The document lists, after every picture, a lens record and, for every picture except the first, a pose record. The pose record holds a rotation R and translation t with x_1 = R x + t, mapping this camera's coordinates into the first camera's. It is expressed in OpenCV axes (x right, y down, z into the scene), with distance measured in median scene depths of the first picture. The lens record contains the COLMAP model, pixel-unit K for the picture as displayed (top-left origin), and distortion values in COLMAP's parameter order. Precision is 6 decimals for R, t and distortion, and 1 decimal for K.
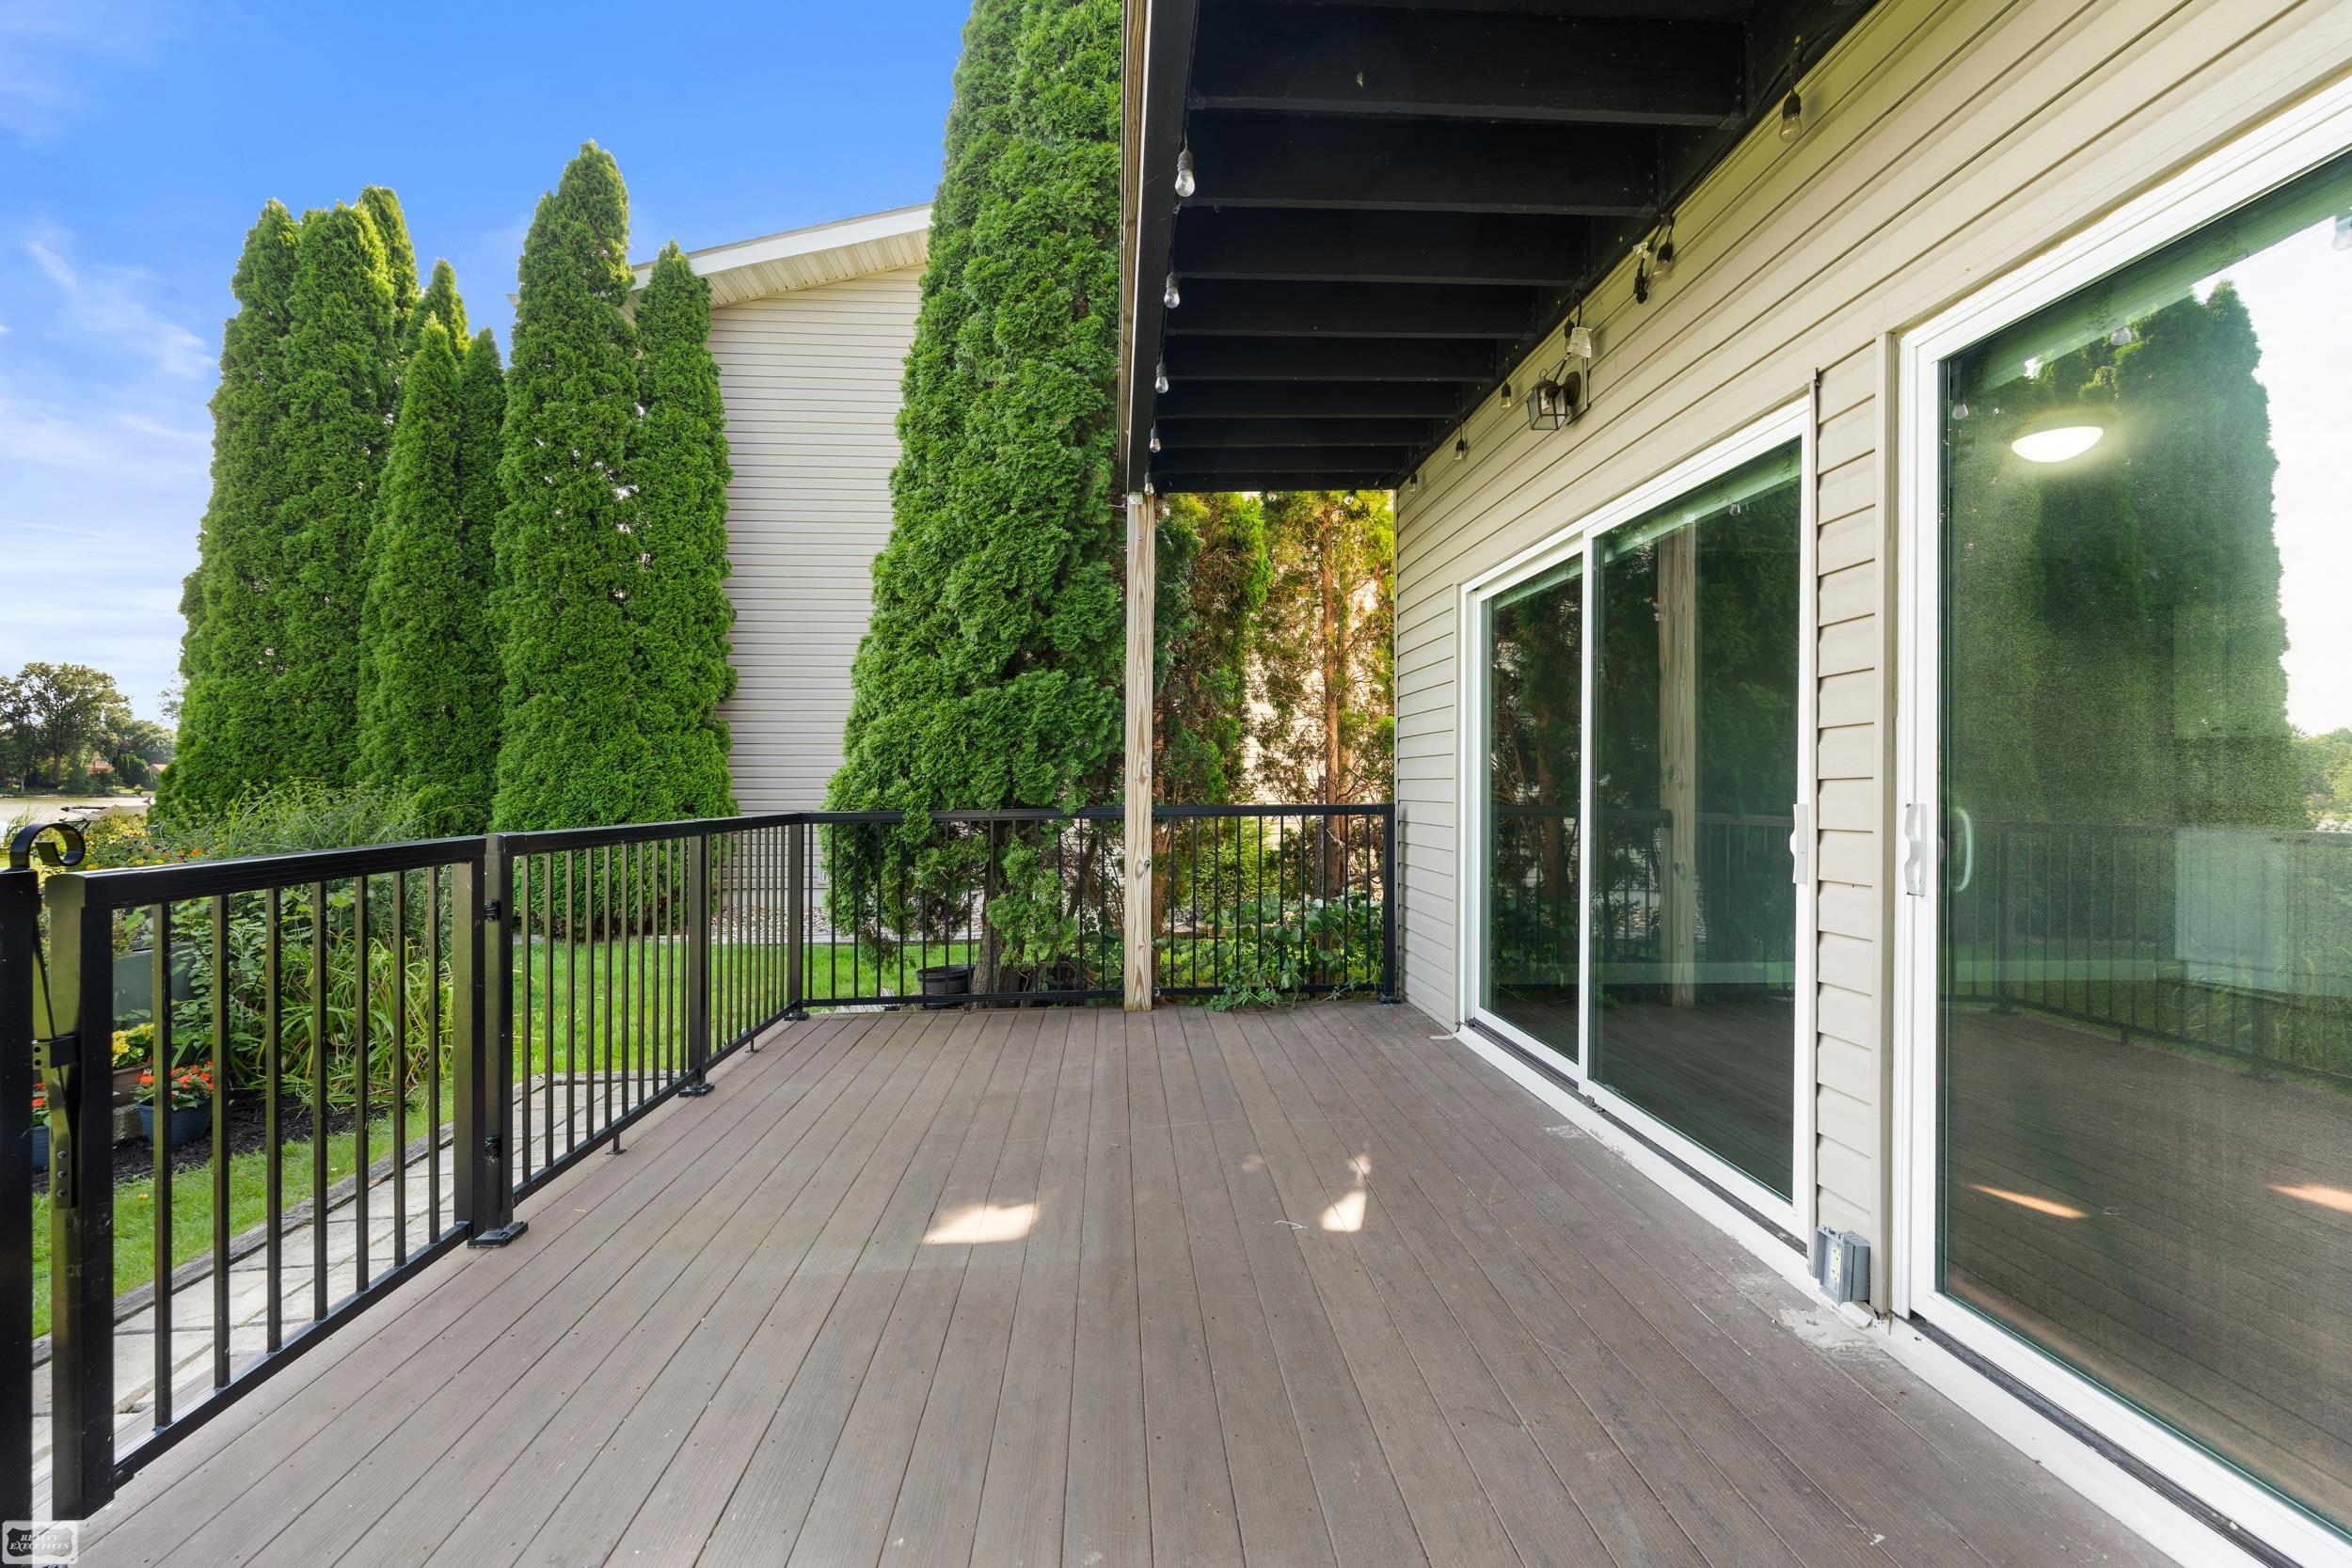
lens RADIAL K [[1047.0, 0, 1170.8], [0, 1047.0, 783.5], [0, 0, 1]] dist [-0.004732, -0.000533]
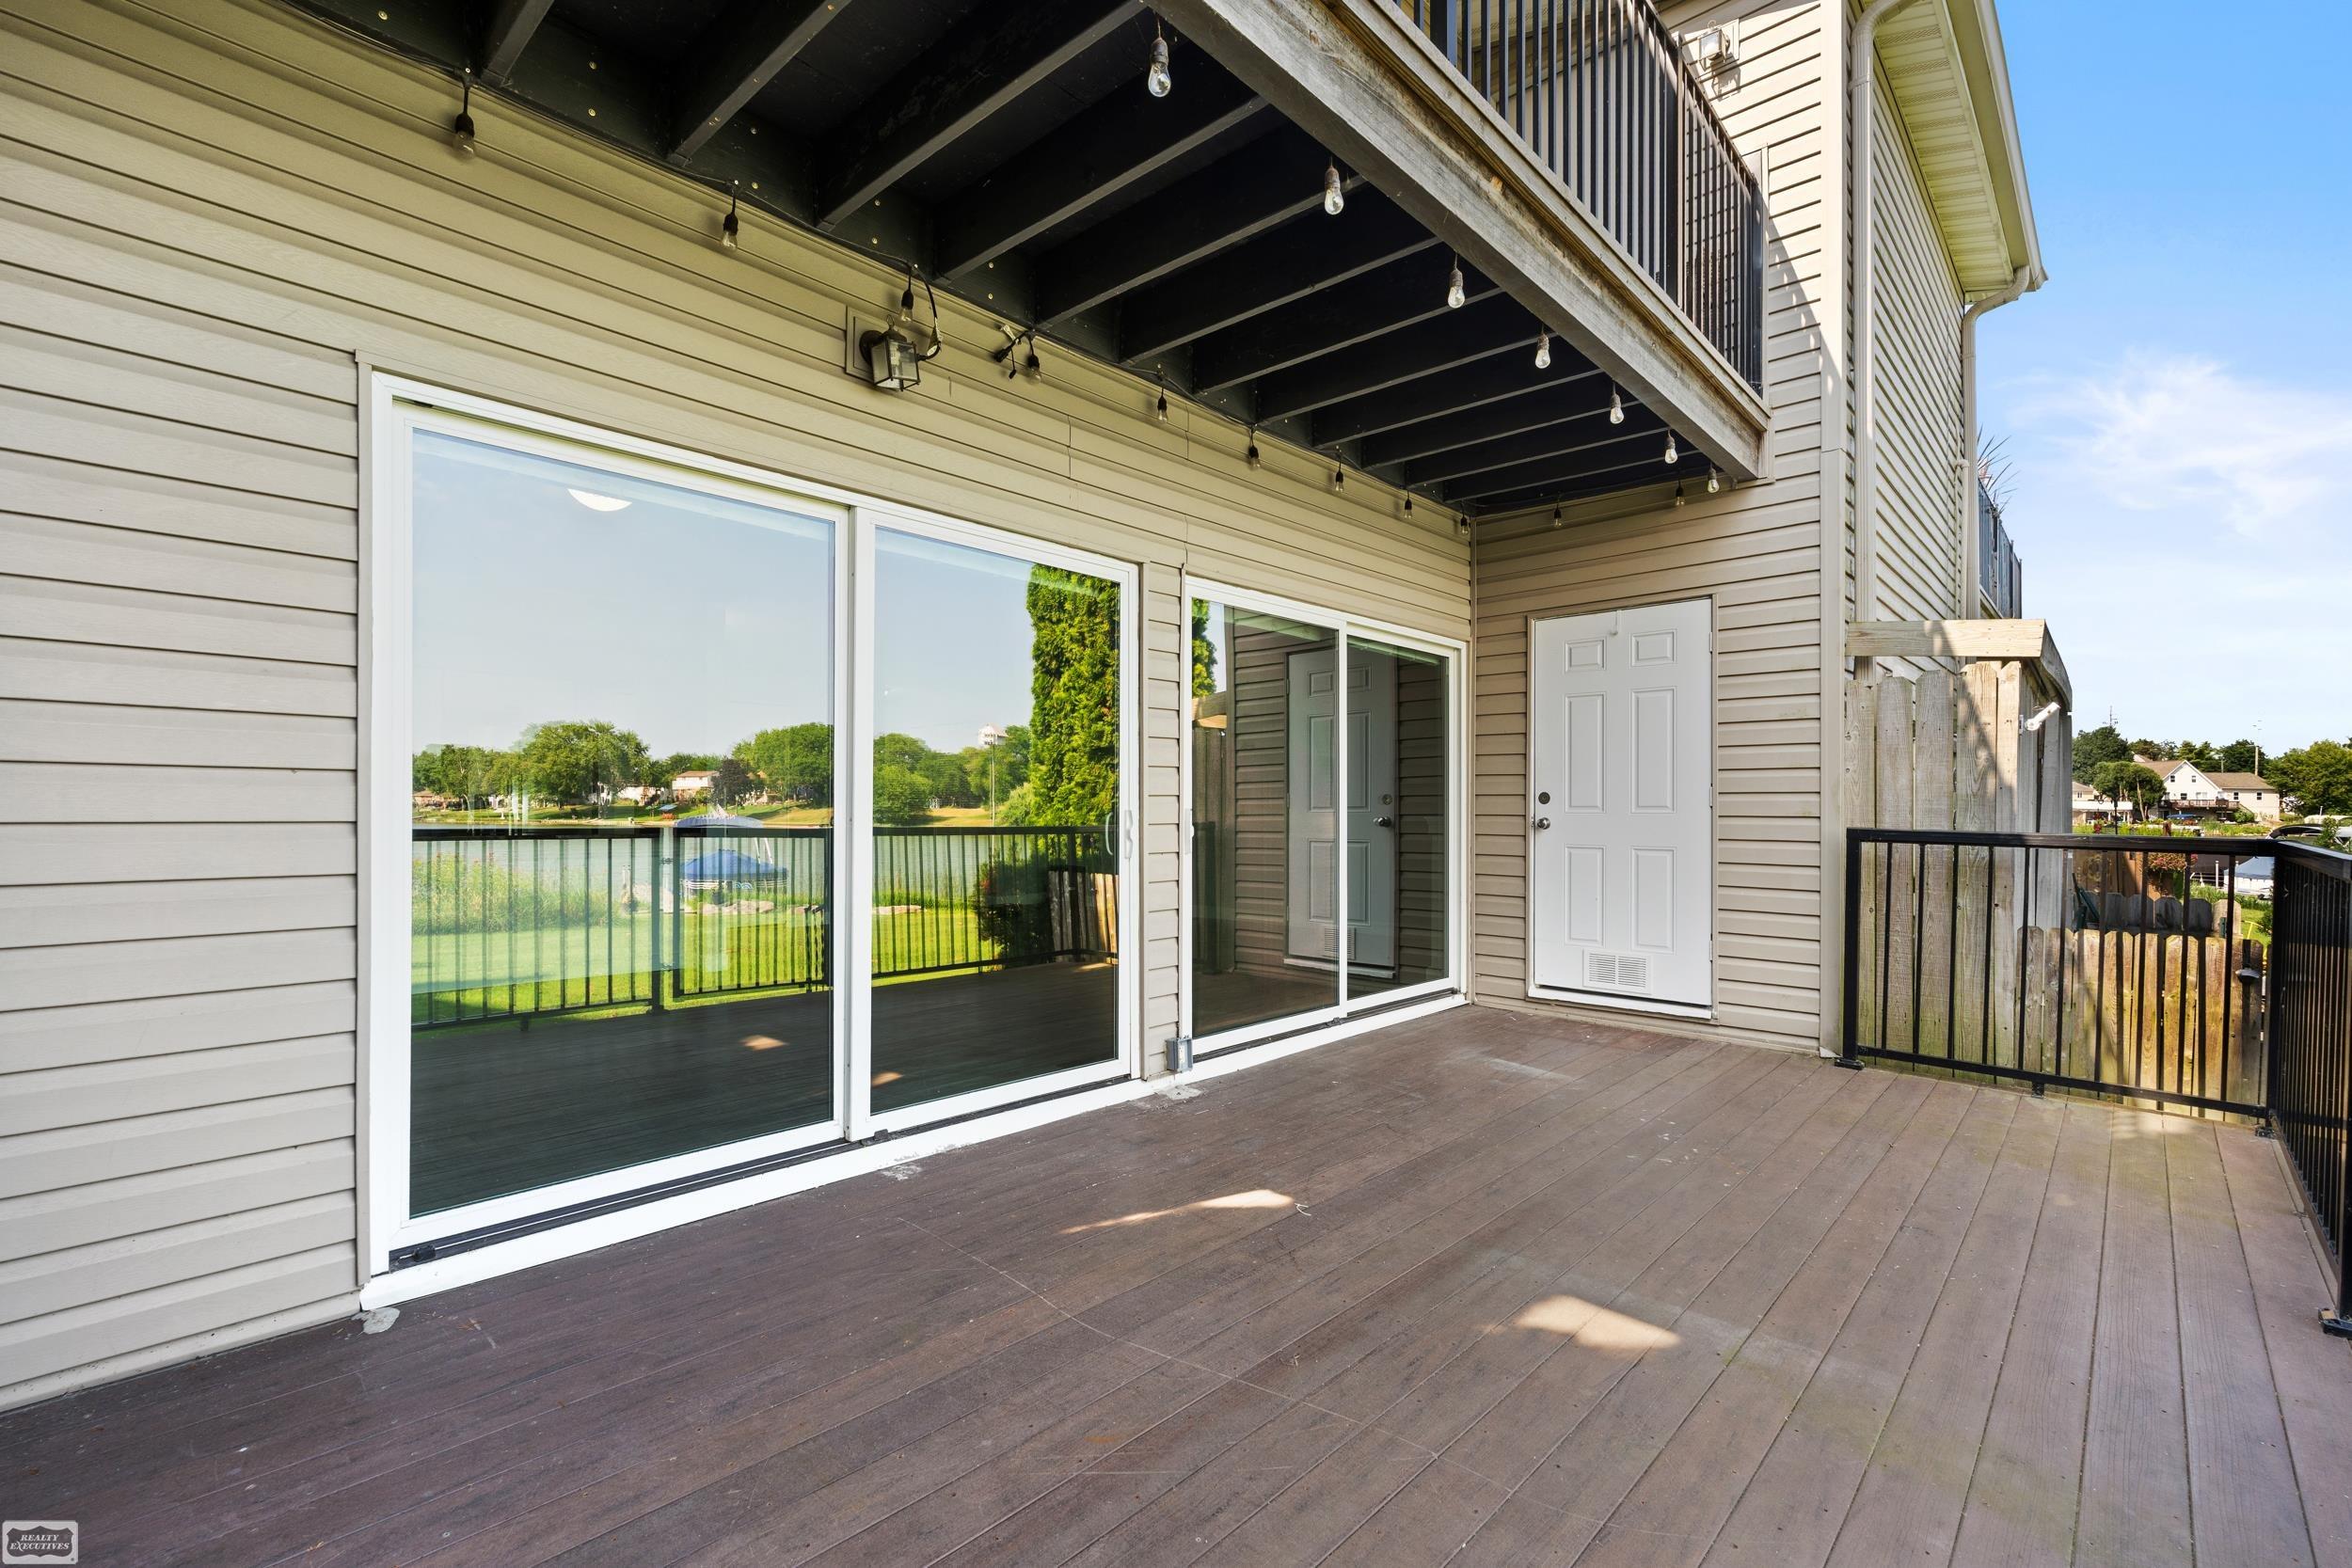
lens RADIAL K [[1047.0, 0, 1171.0], [0, 1047.0, 804.4], [0, 0, 1]] dist [-0.004732, -0.000533]
pose [[-0.691870, 0.002501, 0.722018, -0.363329], [-0.003384, 0.999972, -0.006706, 0.012854], [-0.722014, -0.007083, -0.691842, 1.189698]]
